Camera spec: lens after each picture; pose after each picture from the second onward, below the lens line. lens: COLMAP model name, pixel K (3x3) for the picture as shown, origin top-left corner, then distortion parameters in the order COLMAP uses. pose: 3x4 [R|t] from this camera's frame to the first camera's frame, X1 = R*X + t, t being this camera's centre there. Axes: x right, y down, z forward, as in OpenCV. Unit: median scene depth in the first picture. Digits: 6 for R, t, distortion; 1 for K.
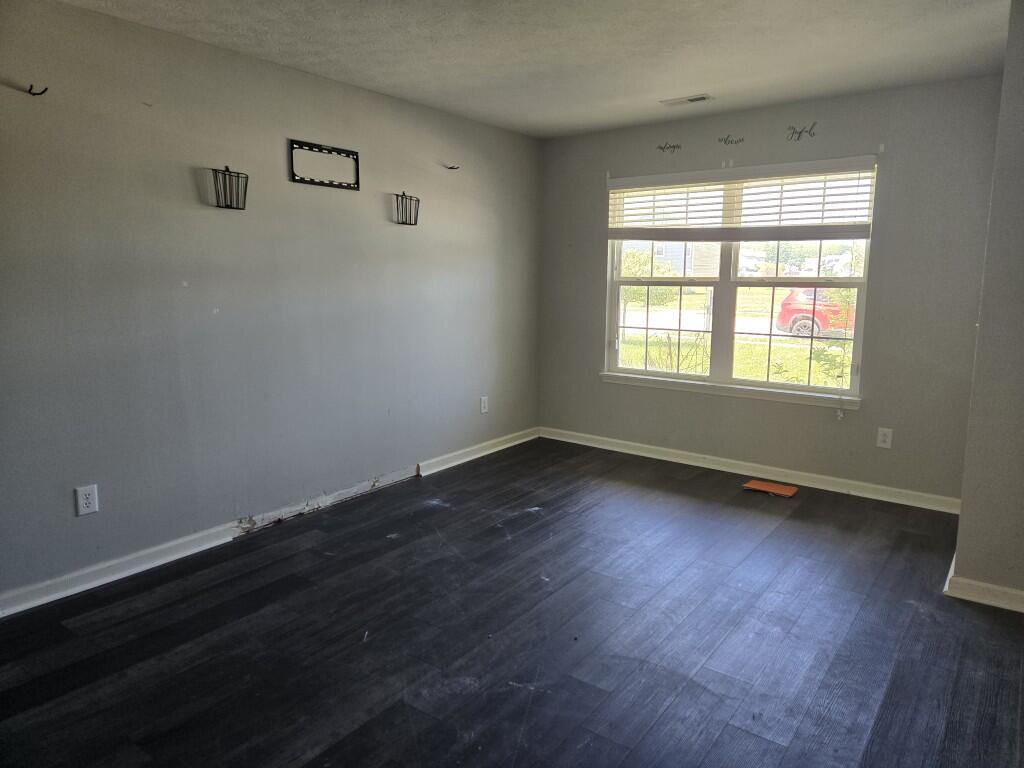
lens RADIAL K [[691.9, 0, 512.0], [0, 691.9, 384.0], [0, 0, 1]] dist [0.036015, 0.000348]
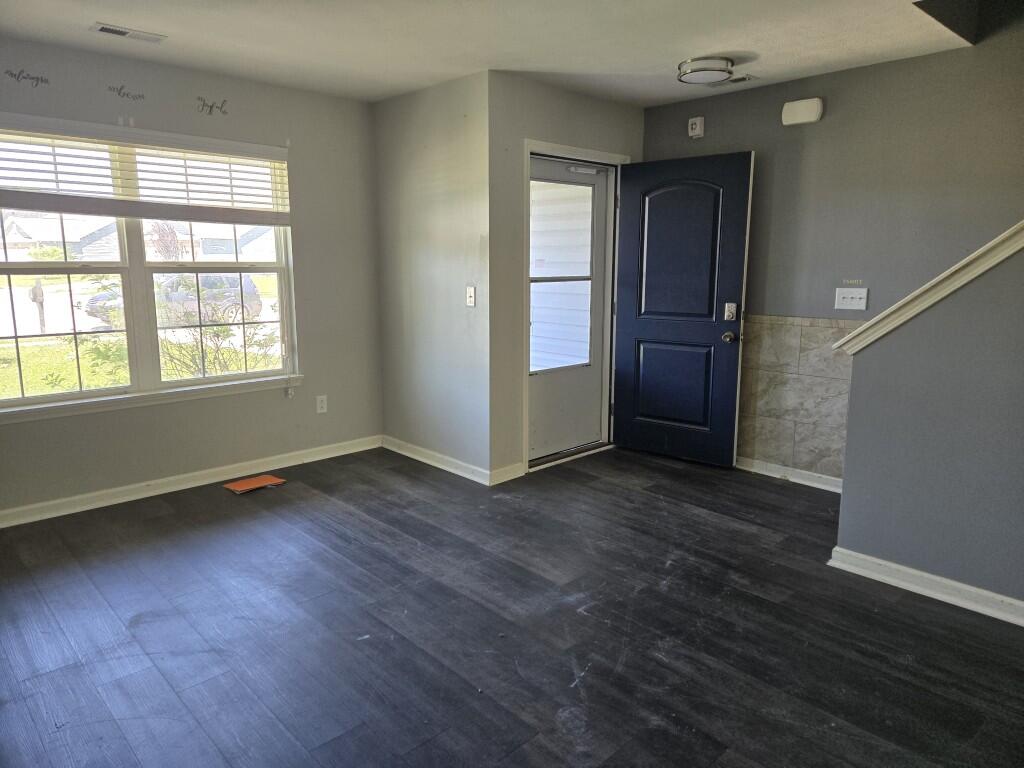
lens RADIAL K [[691.9, 0, 512.0], [0, 691.9, 384.0], [0, 0, 1]] dist [0.036015, 0.000348]
pose [[0.142567, -0.180884, 0.973116, -0.489970], [0.152364, 0.975452, 0.158996, -0.082682], [-0.977988, 0.125600, 0.166628, 0.479798]]
